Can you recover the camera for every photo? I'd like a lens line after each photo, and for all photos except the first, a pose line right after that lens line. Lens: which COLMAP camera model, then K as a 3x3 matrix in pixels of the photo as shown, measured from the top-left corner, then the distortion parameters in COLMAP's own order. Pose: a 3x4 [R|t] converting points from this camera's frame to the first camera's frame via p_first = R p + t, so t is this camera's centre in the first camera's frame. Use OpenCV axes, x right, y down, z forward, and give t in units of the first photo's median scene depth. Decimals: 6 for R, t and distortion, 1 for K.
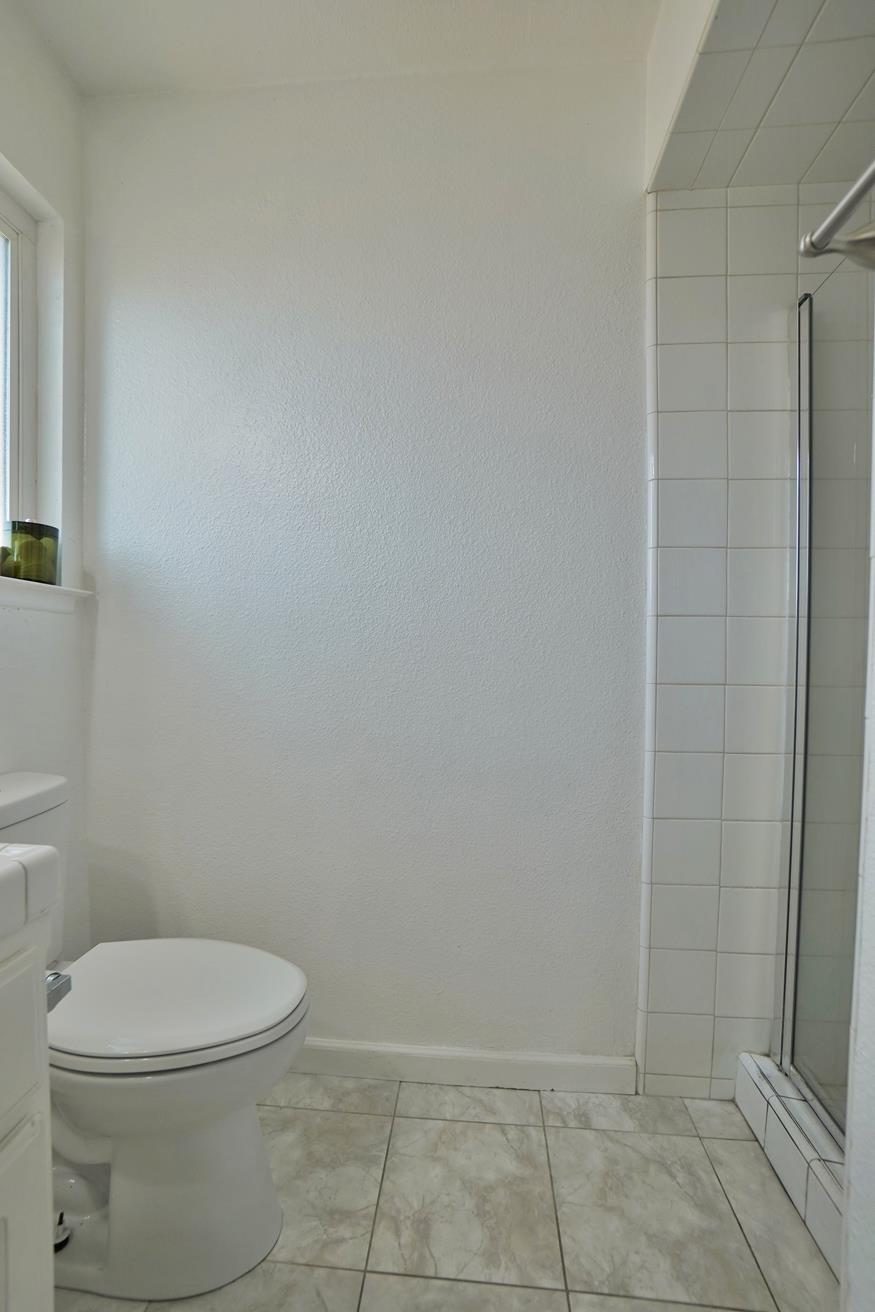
lens RADIAL K [[572.4, 0, 435.9], [0, 572.4, 657.2], [0, 0, 1]] dist [-0.025644, 0.004747]
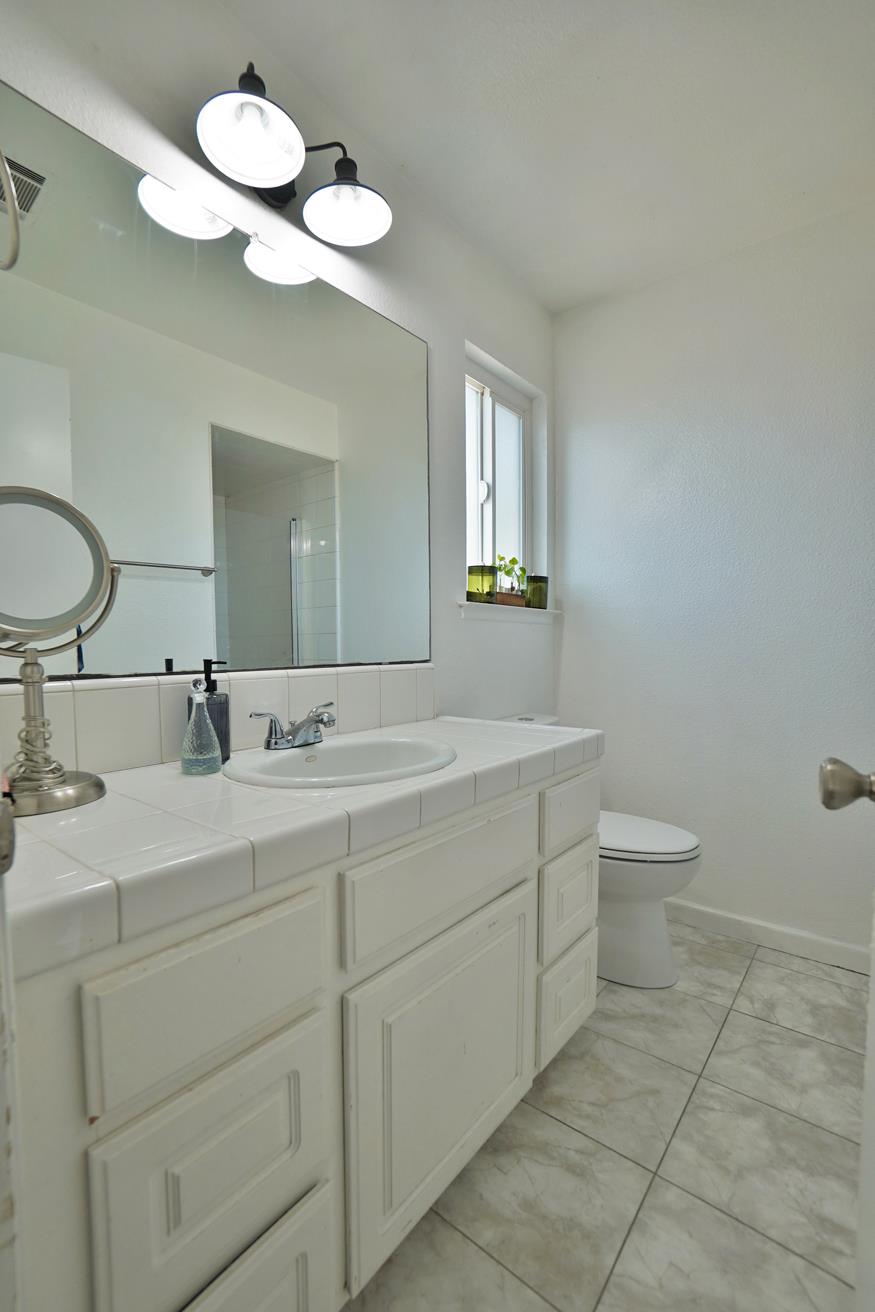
lens RADIAL K [[572.4, 0, 442.6], [0, 572.4, 666.1], [0, 0, 1]] dist [-0.025644, 0.004747]
pose [[0.827953, 0.020119, -0.560437, 0.070674], [0.002411, 0.999219, 0.039433, -0.021063], [0.560793, -0.034000, 0.827258, -0.692576]]
